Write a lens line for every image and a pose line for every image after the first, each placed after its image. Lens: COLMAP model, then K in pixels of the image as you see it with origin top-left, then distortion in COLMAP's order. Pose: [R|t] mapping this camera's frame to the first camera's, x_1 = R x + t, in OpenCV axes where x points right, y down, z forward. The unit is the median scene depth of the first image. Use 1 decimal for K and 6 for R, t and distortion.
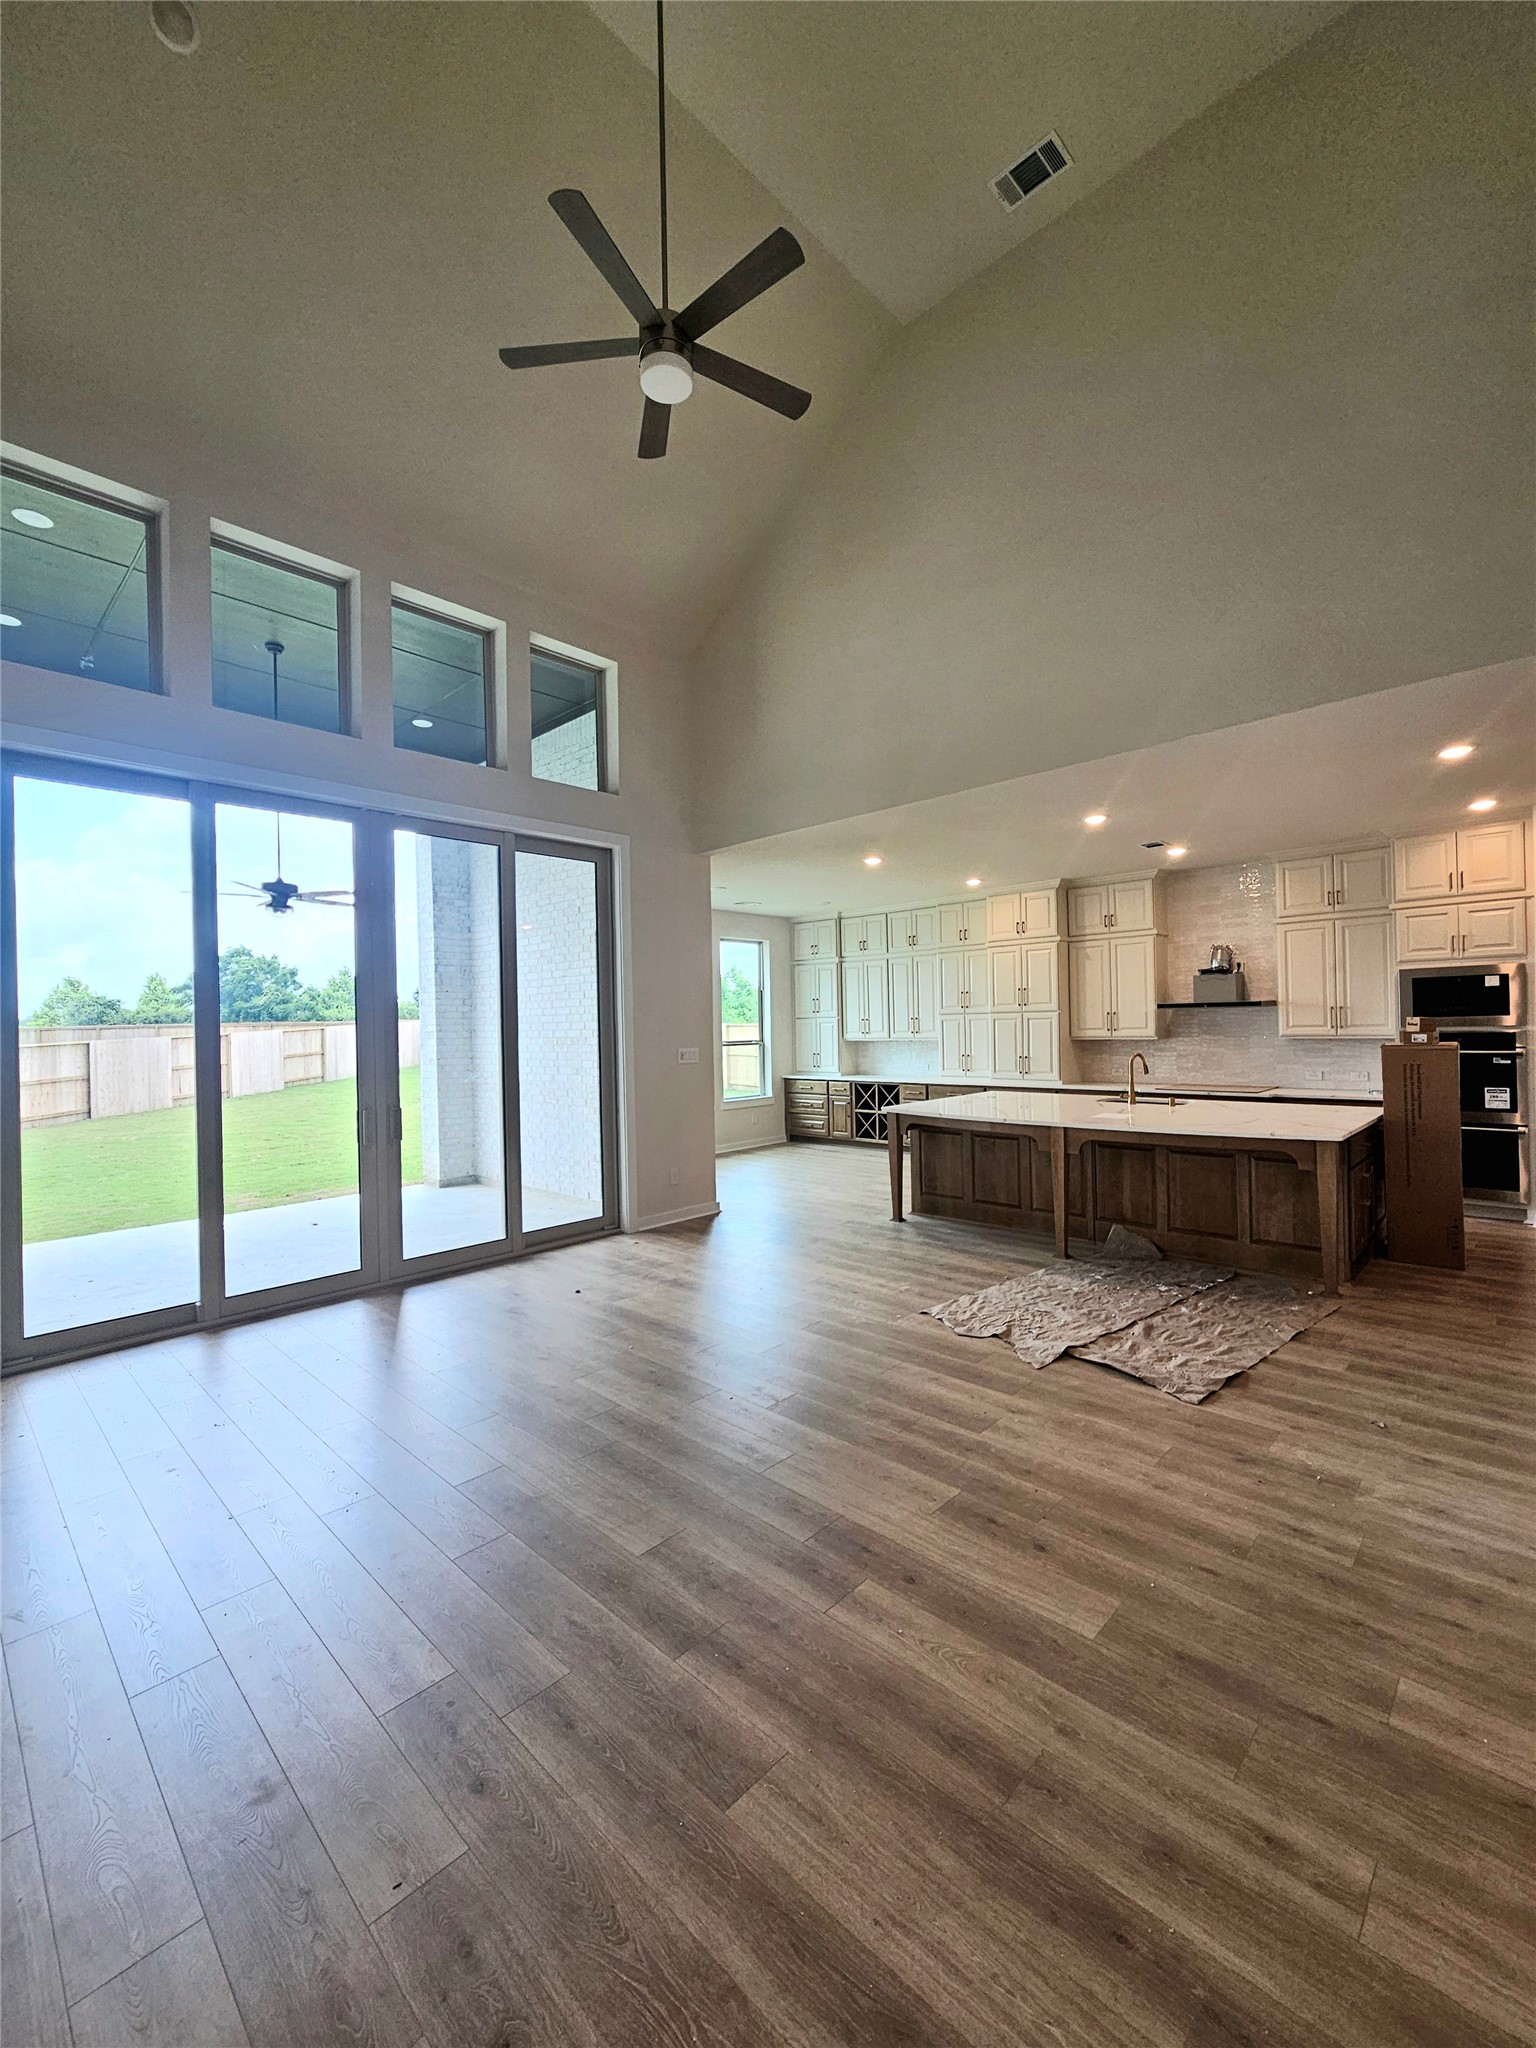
lens RADIAL K [[848.1, 0, 778.1], [0, 848.1, 1027.2], [0, 0, 1]] dist [0.000759, 0.000410]
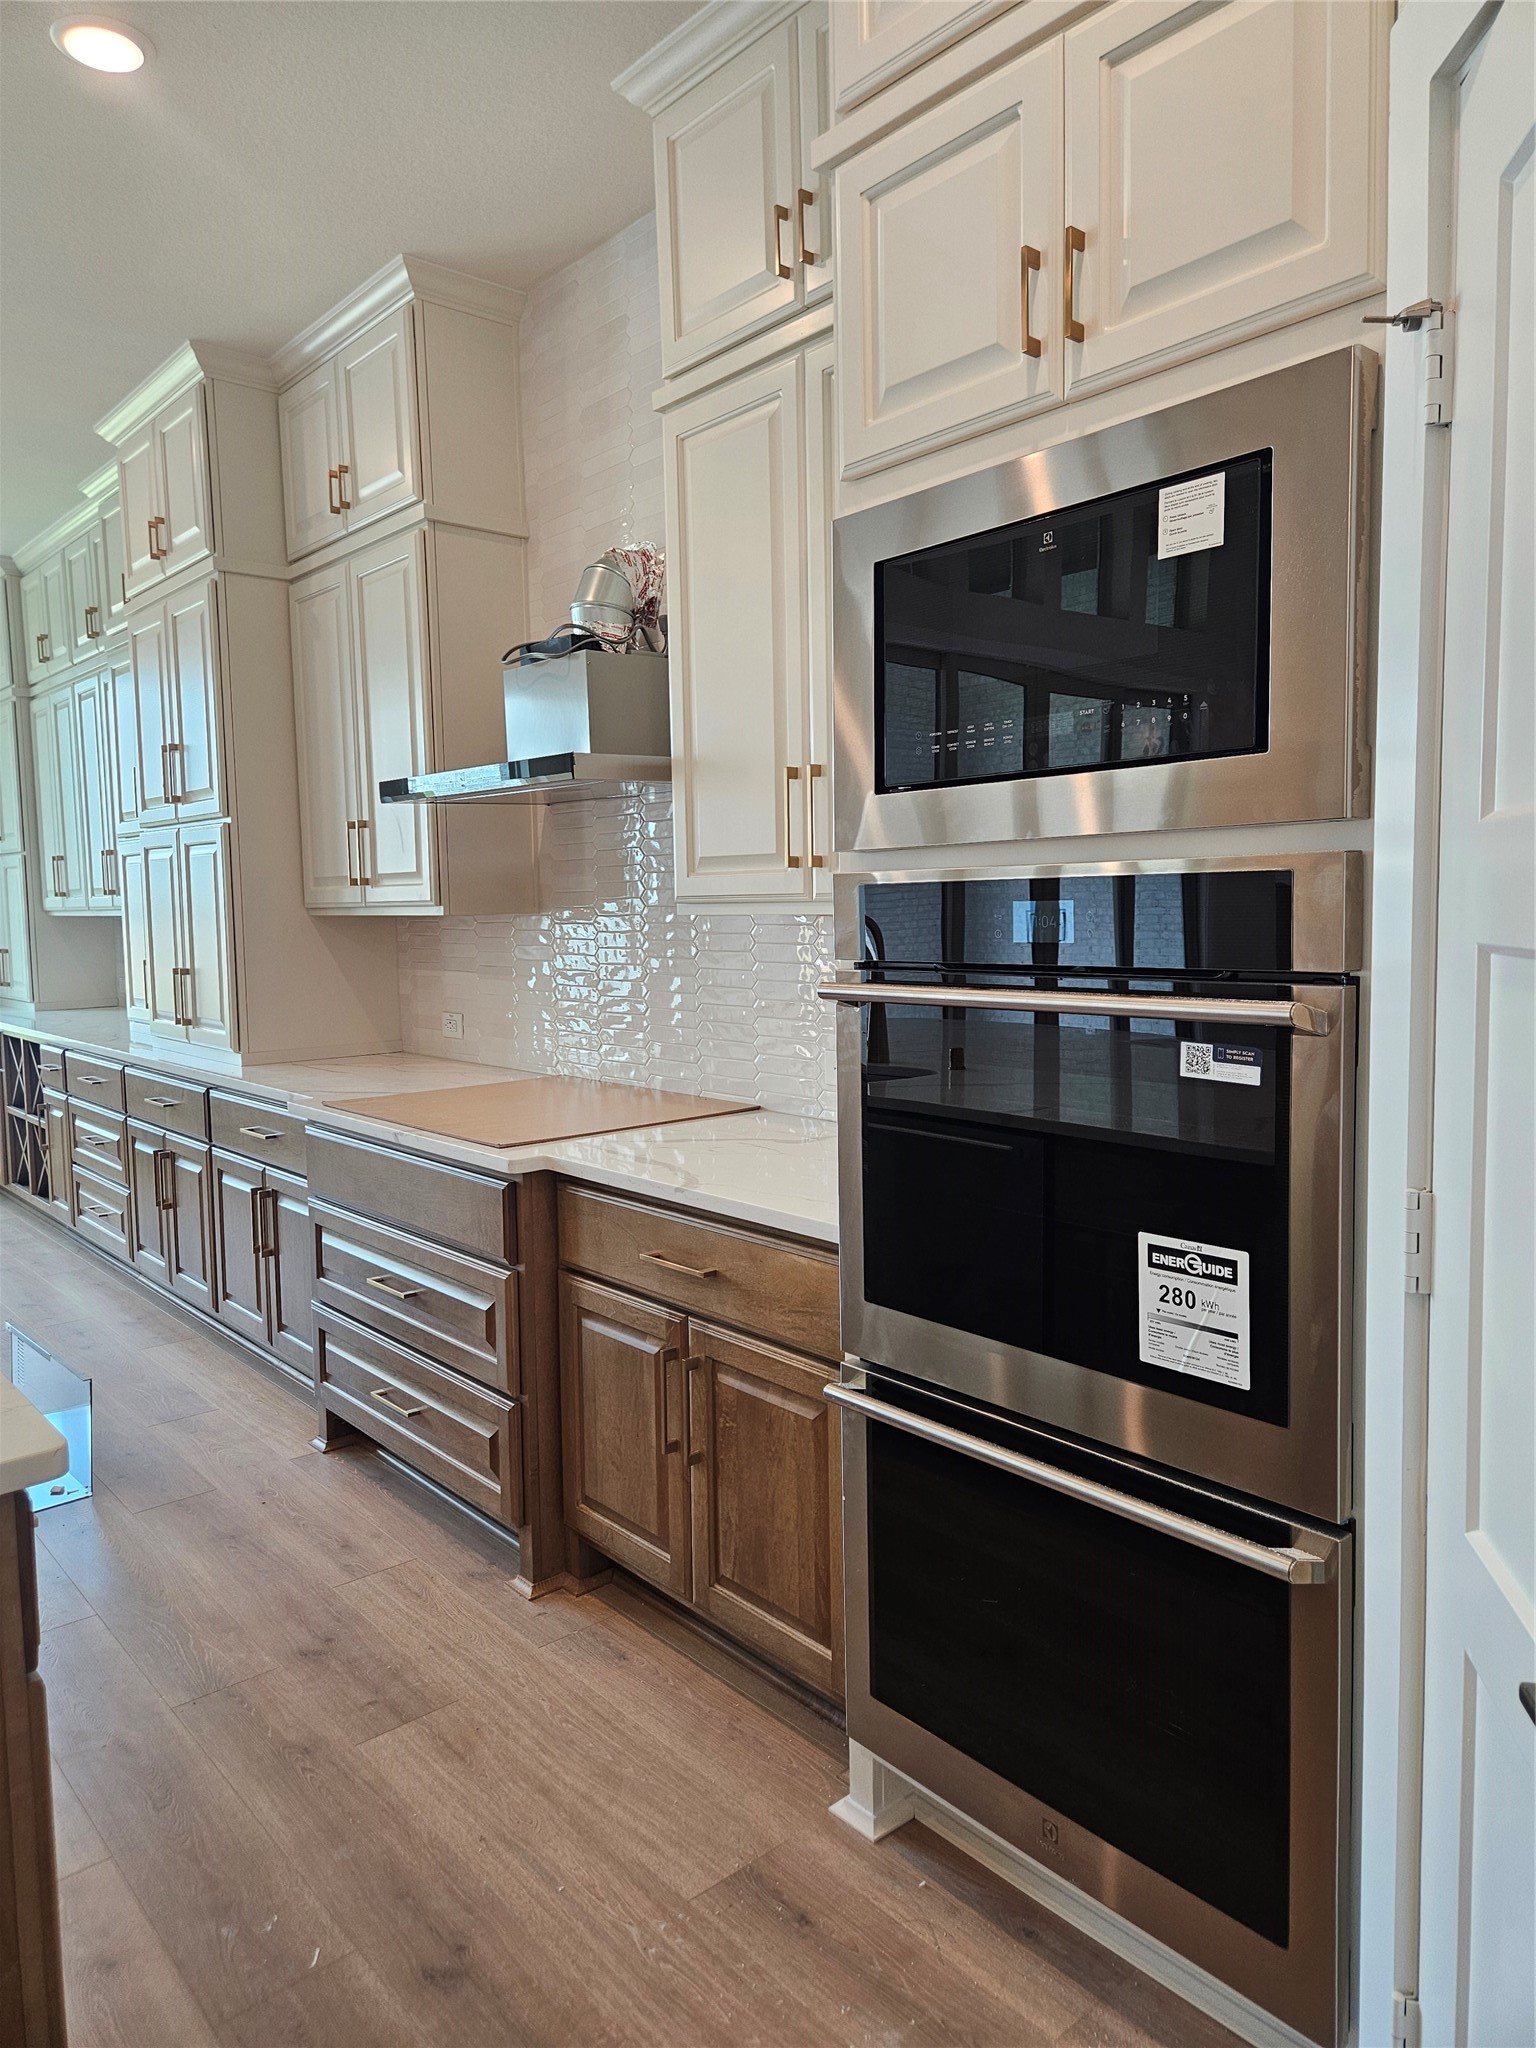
lens RADIAL K [[1369.1, 0, 772.4], [0, 1369.1, 1013.4], [0, 0, 1]] dist [0.064651, -0.047766]
pose [[0.994863, 0.015124, -0.100096, 0.573801], [-0.006882, 0.996594, 0.082178, 0.008178], [0.100998, -0.081067, 0.991578, 0.542282]]
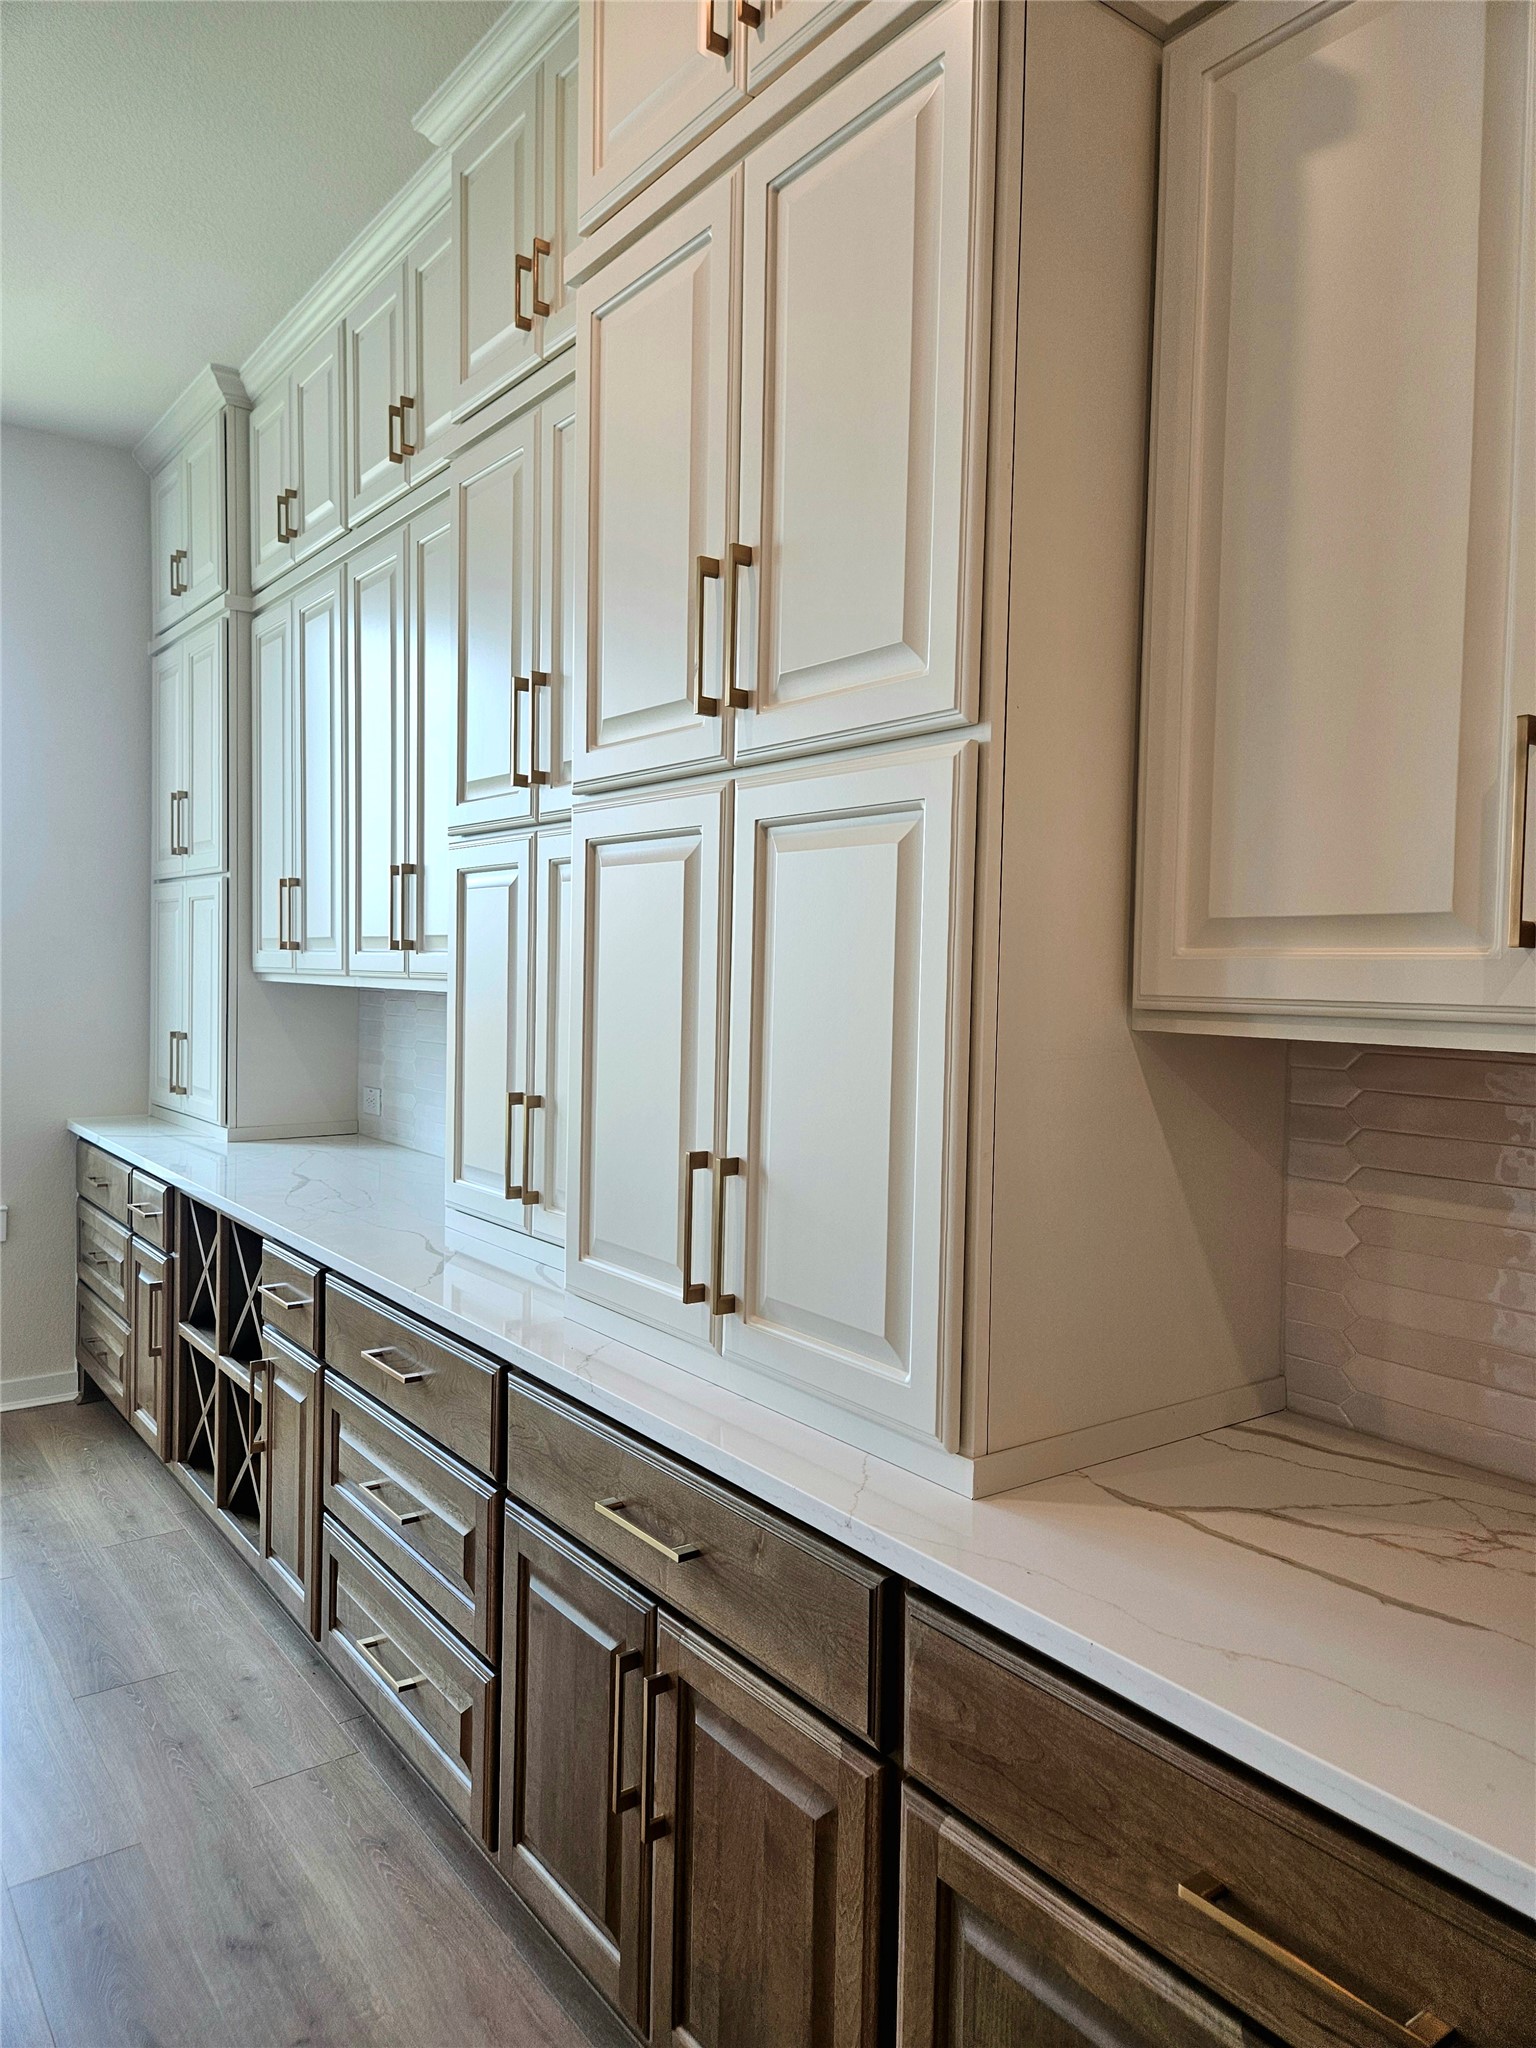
lens RADIAL K [[1369.1, 0, 772.4], [0, 1369.1, 1013.4], [0, 0, 1]] dist [0.064651, -0.047766]
pose [[0.985206, 0.044495, -0.165499, 0.338050], [-0.039293, 0.998629, 0.034573, 0.008739], [0.166811, -0.027559, 0.985604, 0.850807]]
